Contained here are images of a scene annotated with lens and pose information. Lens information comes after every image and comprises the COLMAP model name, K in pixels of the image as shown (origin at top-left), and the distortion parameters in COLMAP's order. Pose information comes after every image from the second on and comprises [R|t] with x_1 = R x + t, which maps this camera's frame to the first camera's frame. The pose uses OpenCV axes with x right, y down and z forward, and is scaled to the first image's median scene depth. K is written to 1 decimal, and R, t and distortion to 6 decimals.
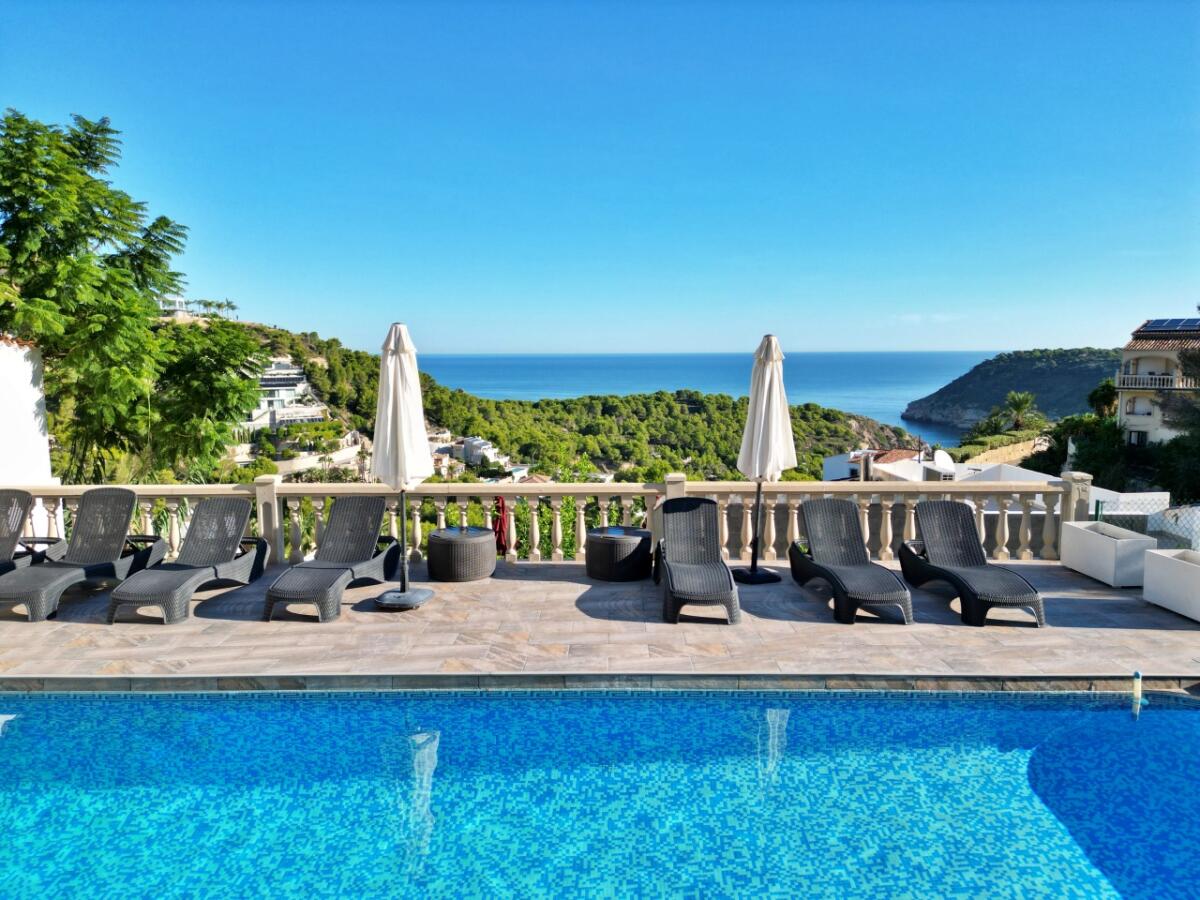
lens RADIAL K [[836.4, 0, 600.0], [0, 836.4, 450.0], [0, 0, 1]] dist [0.100546, -0.147993]
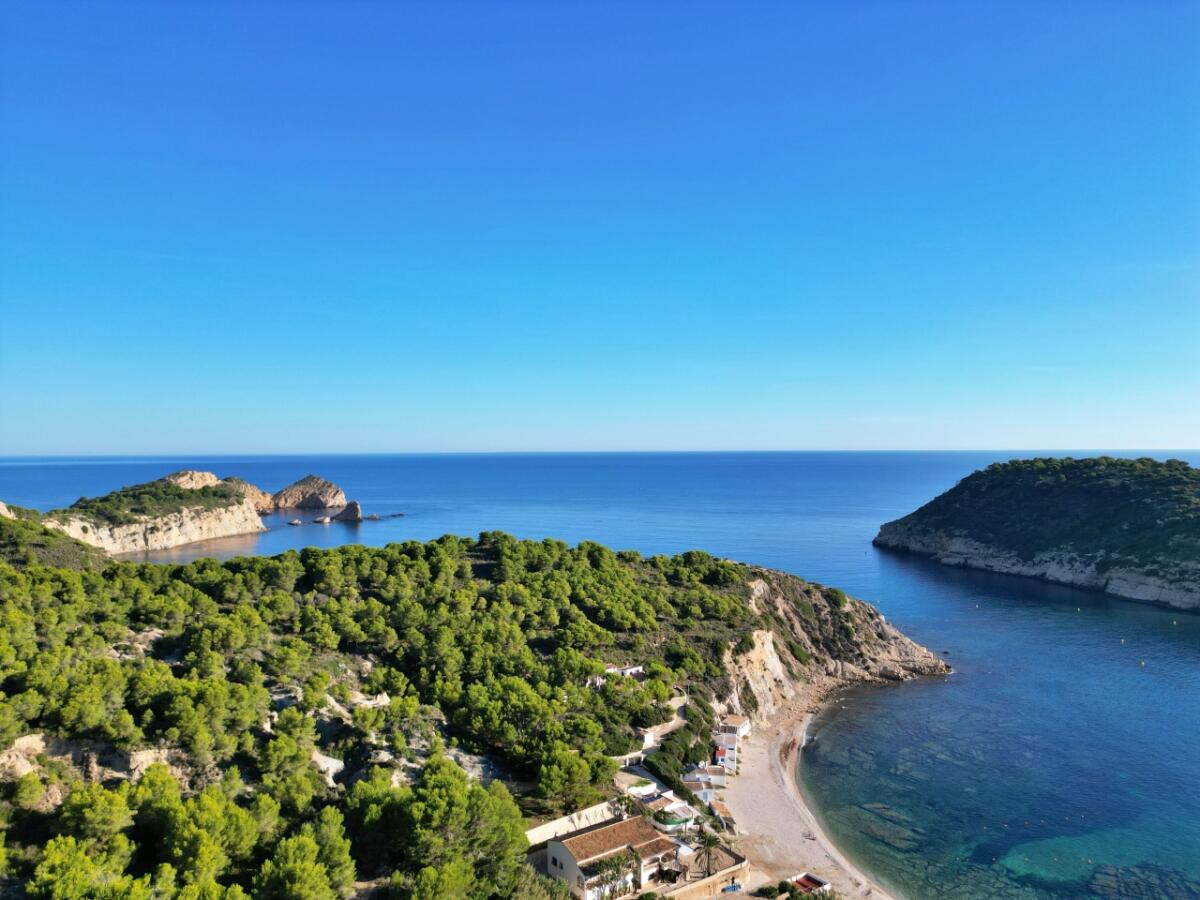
lens RADIAL K [[836.4, 0, 600.0], [0, 836.4, 450.0], [0, 0, 1]] dist [0.100546, -0.147993]
pose [[0.999997, -0.002181, -0.001407, 0.227910], [0.002001, 0.993104, -0.117221, -0.073473], [0.001653, 0.117218, 0.993105, 0.455720]]
